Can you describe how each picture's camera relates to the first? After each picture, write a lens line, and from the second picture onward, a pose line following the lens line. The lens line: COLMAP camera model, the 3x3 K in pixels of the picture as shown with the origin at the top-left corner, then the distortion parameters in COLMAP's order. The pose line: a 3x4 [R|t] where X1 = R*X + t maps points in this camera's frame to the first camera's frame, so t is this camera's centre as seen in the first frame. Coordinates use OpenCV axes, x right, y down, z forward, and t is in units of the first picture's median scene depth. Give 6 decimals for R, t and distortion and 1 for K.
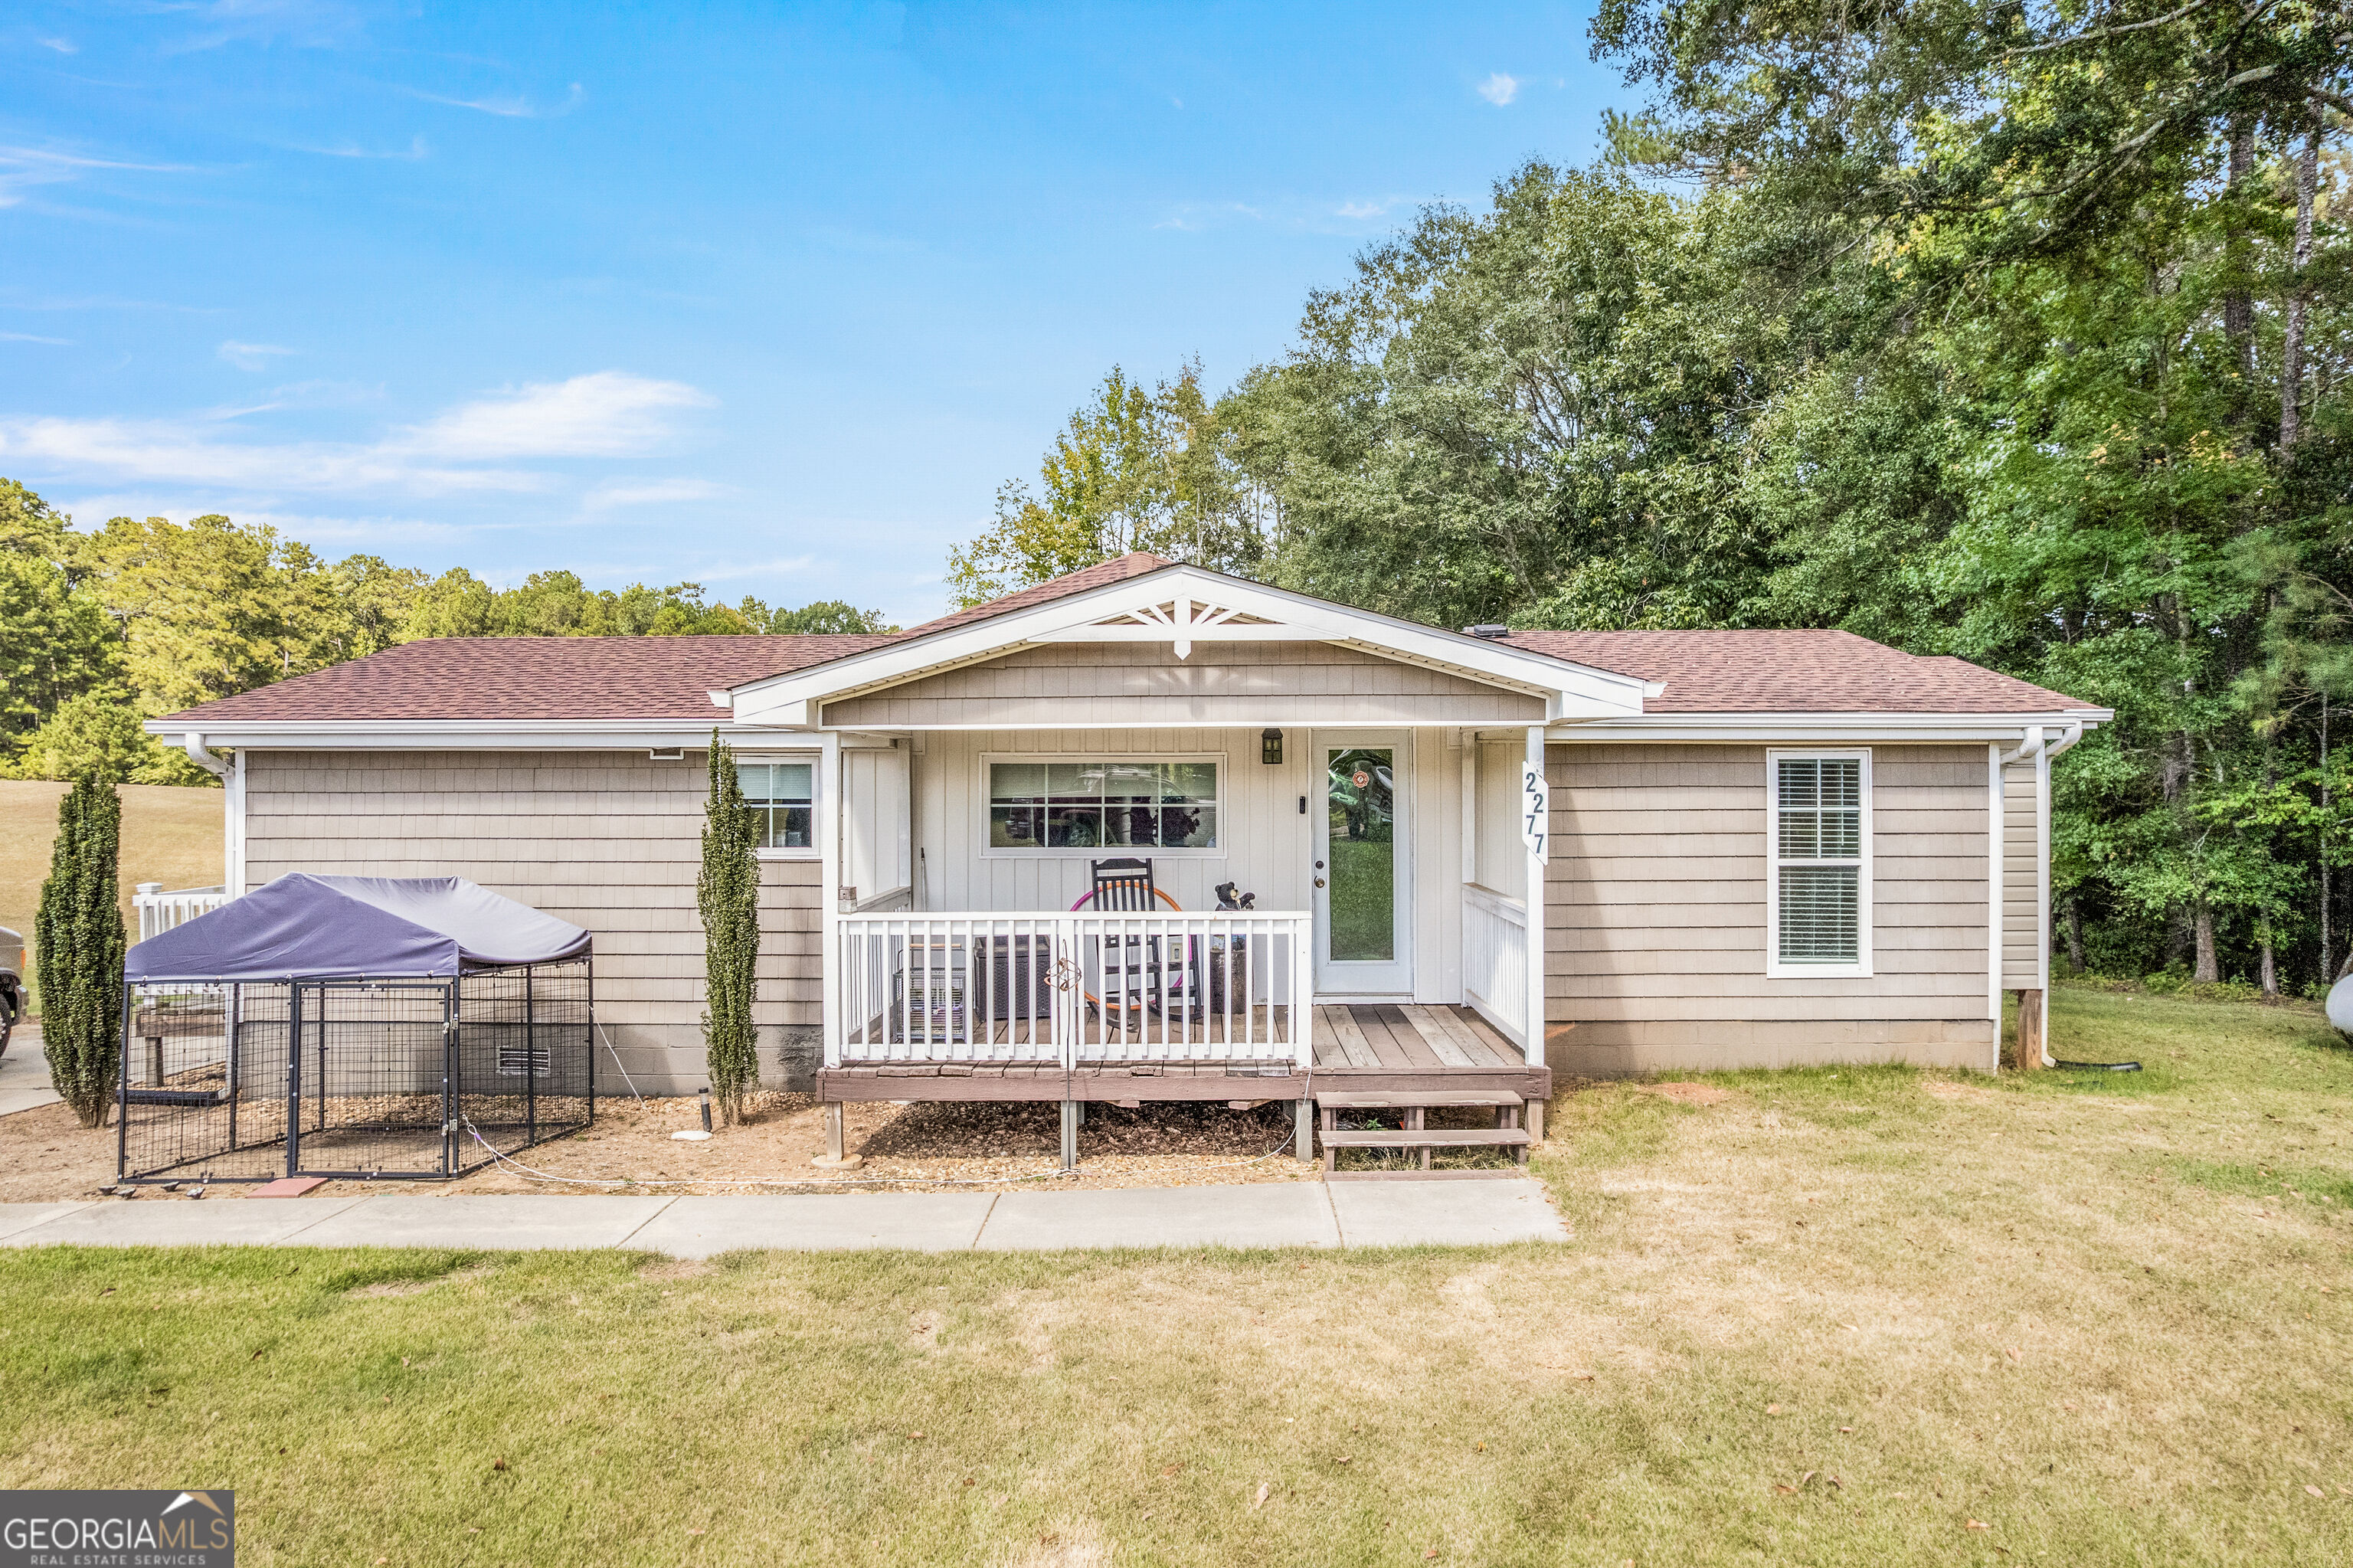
lens RADIAL K [[1507.8, 0, 1180.9], [0, 1507.8, 781.5], [0, 0, 1]] dist [-0.063778, 0.049065]
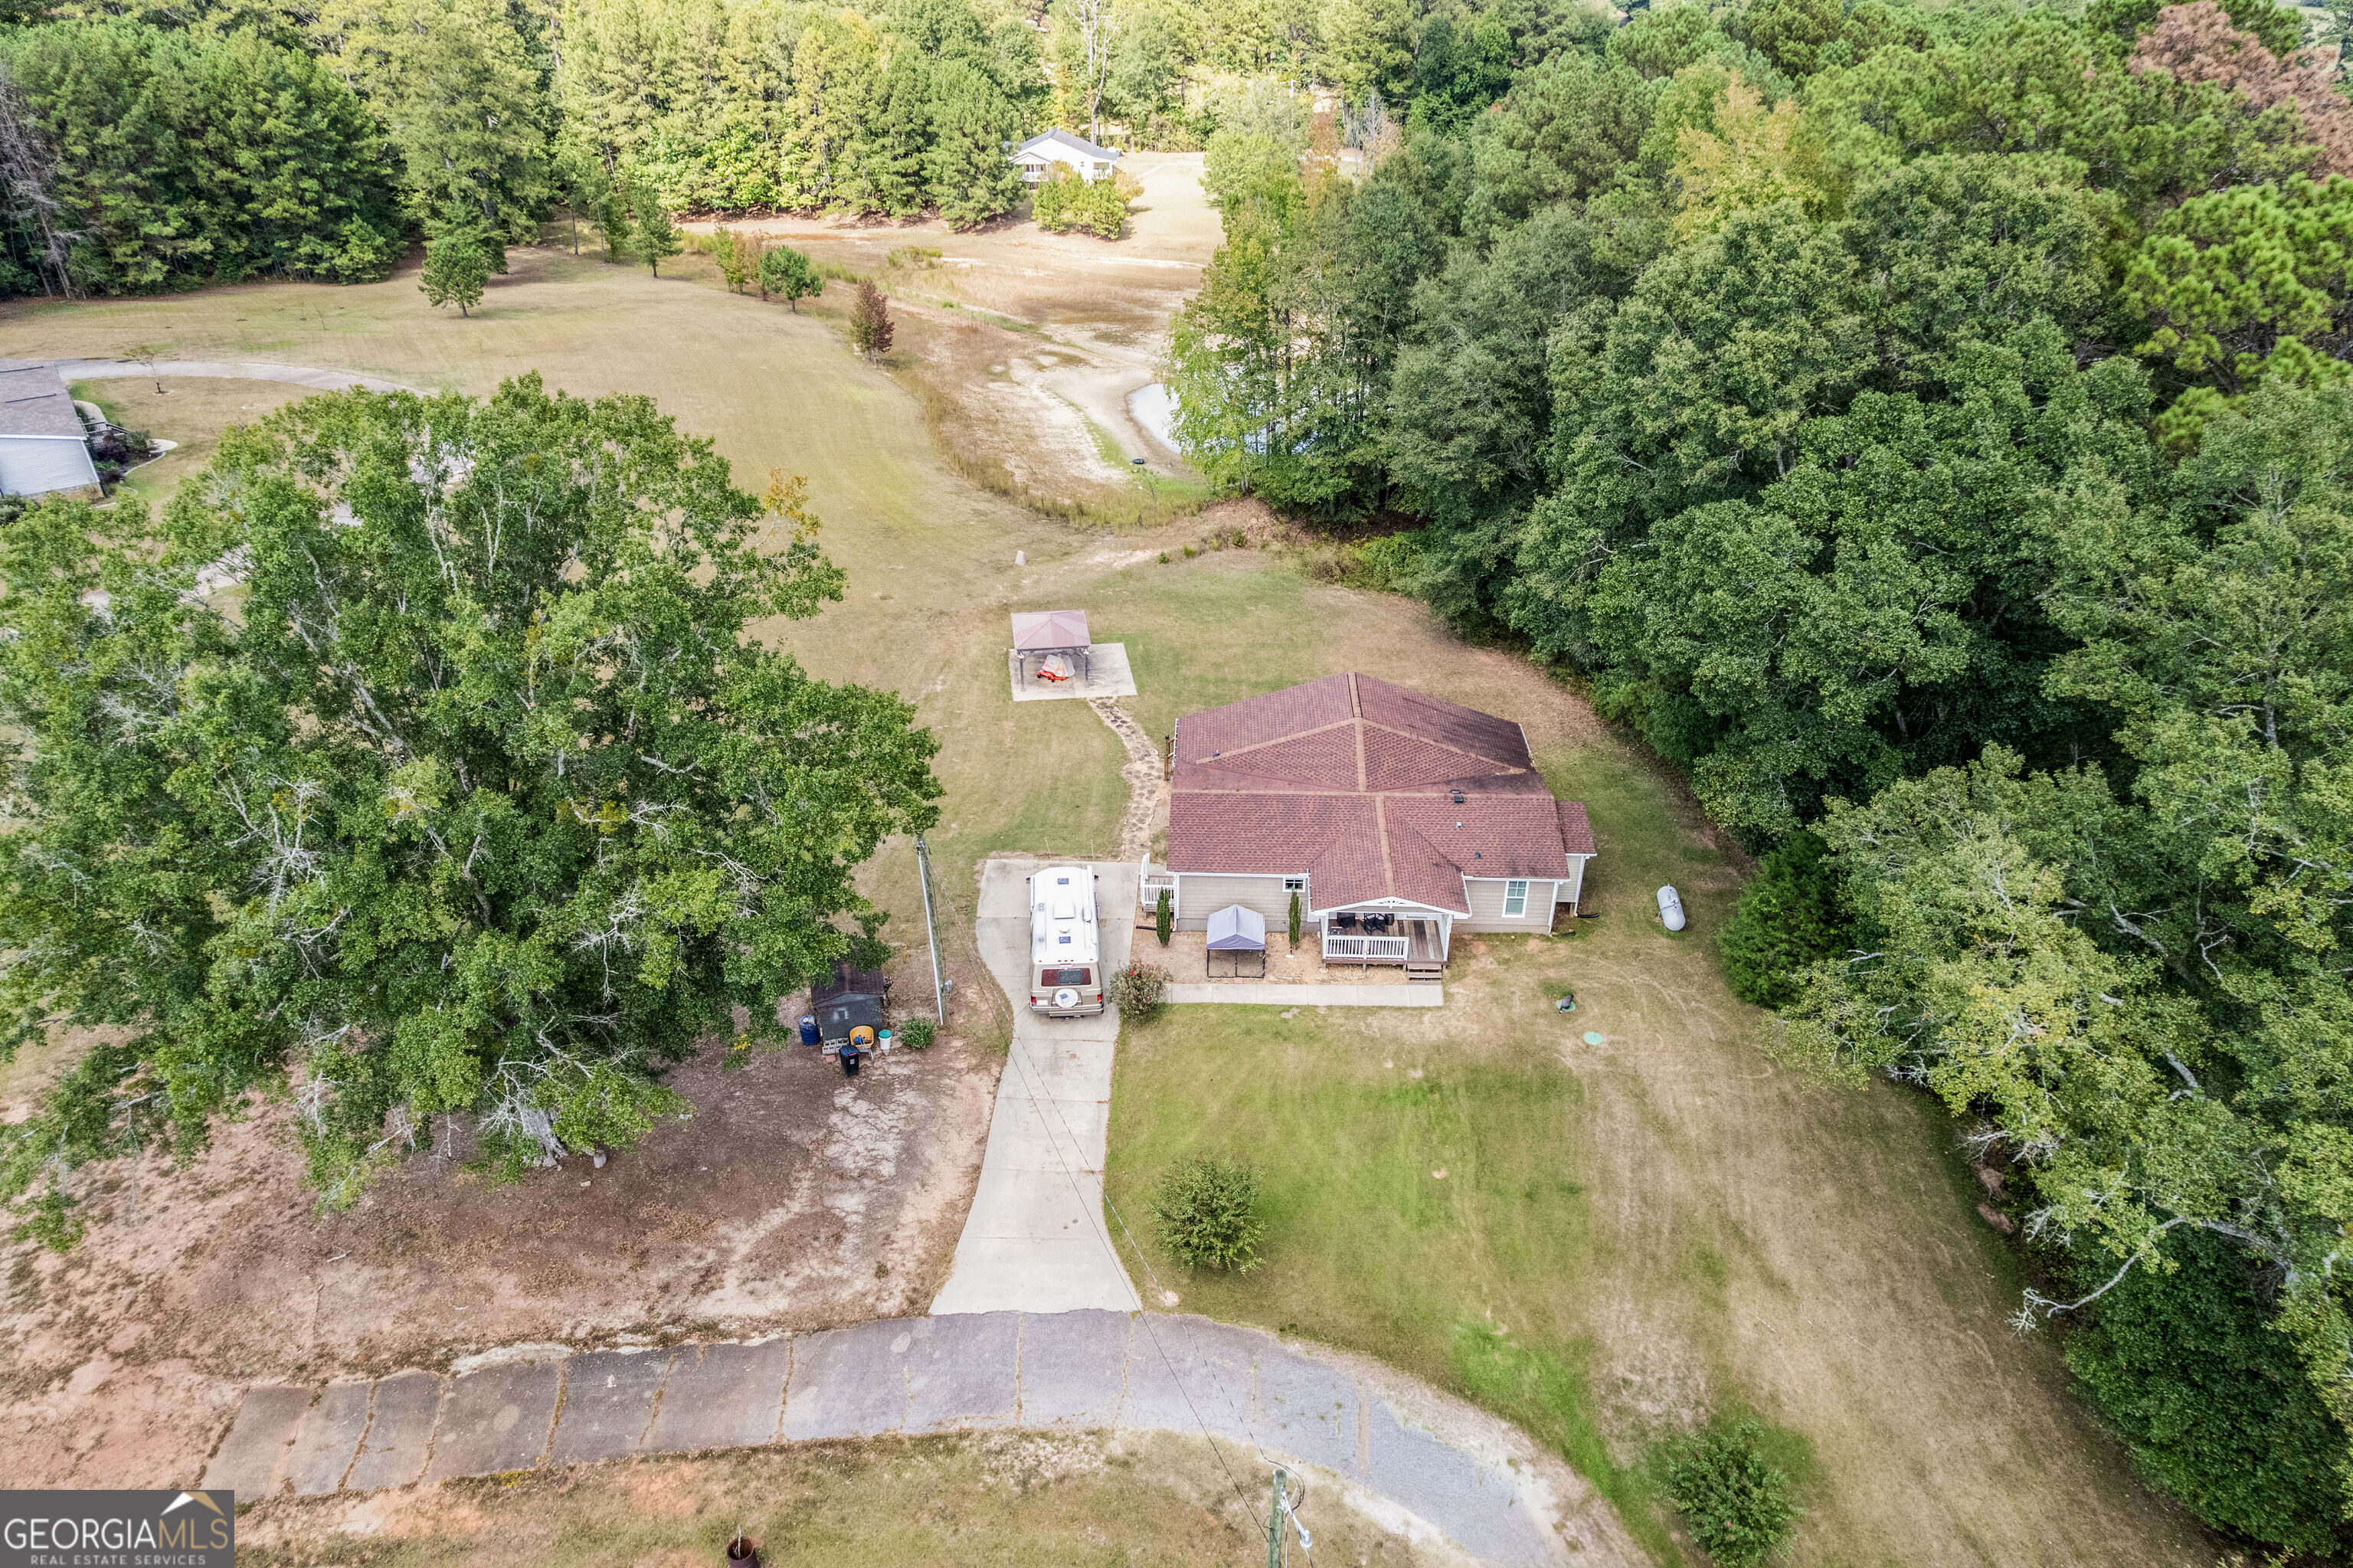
lens RADIAL K [[1507.8, 0, 1176.1], [0, 1507.8, 792.0], [0, 0, 1]] dist [-0.063778, 0.049065]
pose [[0.999412, 0.016654, -0.029958, -0.515196], [0.000623, 0.865057, 0.501673, -2.638788], [0.034270, -0.501397, 0.864538, -3.004540]]
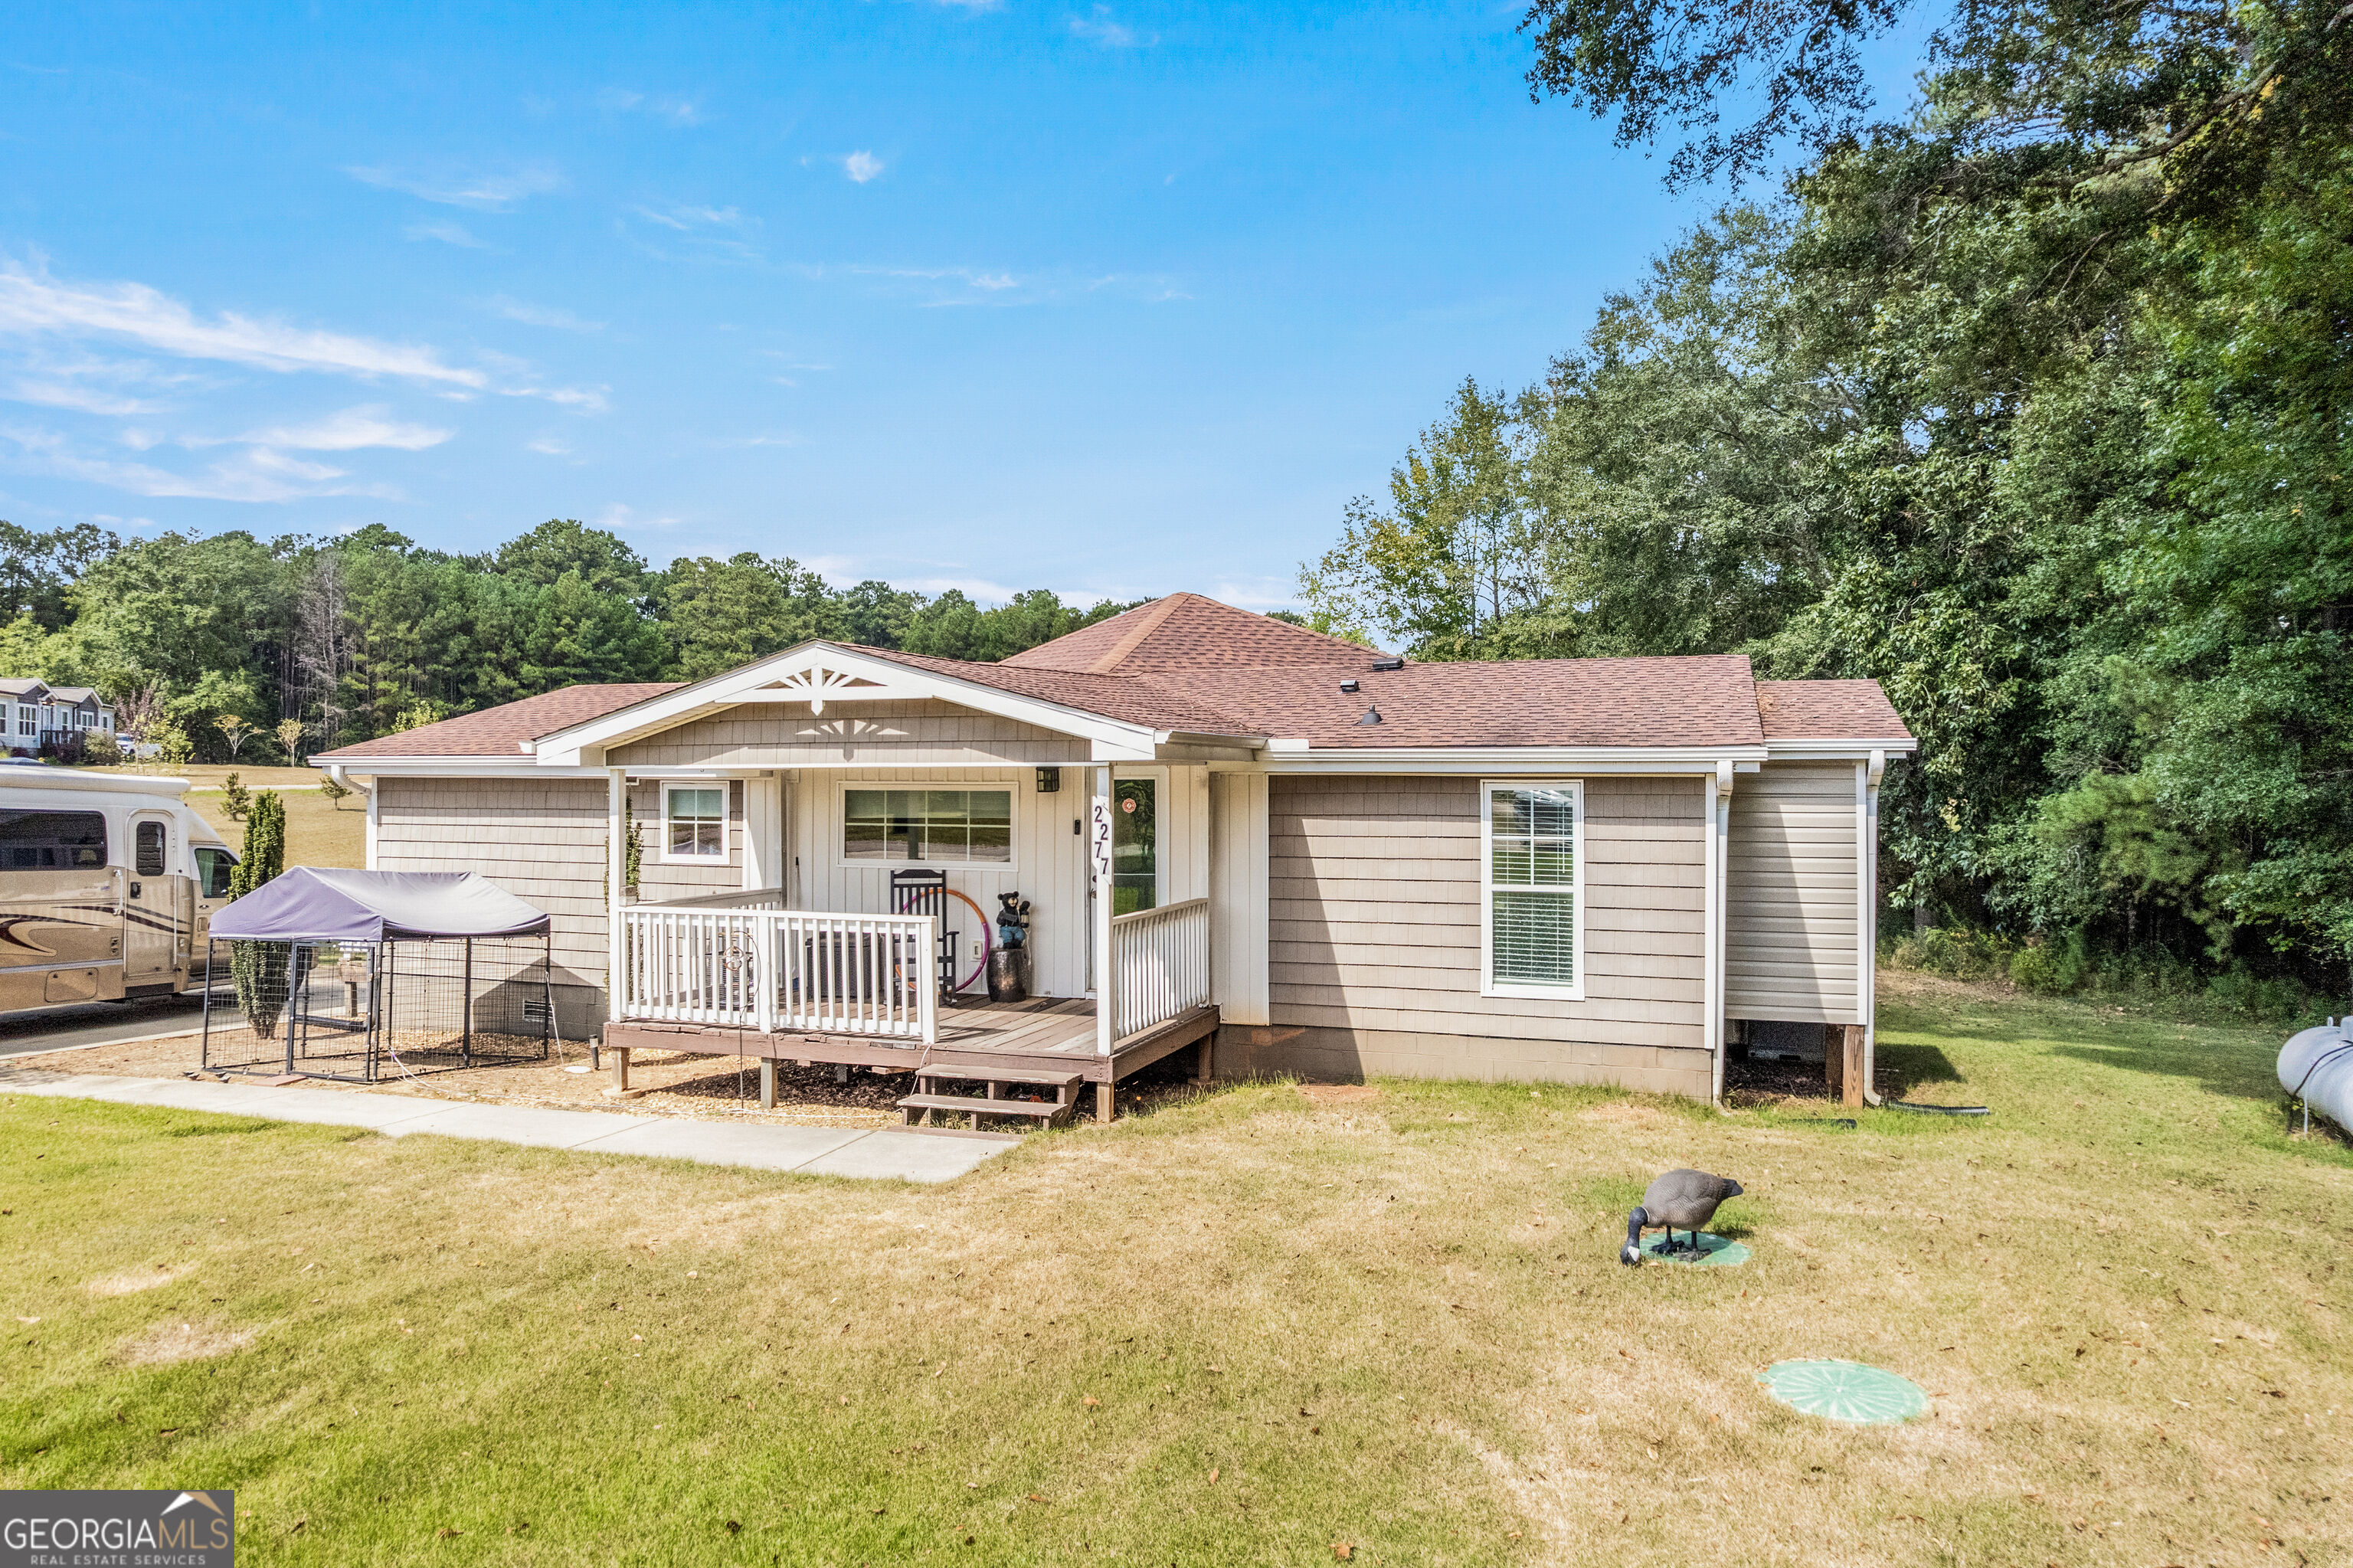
lens RADIAL K [[1507.8, 0, 1183.5], [0, 1507.8, 793.5], [0, 0, 1]] dist [-0.063778, 0.049065]
pose [[0.948818, 0.007088, -0.315743, 0.530354], [-0.005182, 0.999963, 0.006876, -0.019136], [0.315780, -0.004888, 0.948820, -0.081717]]
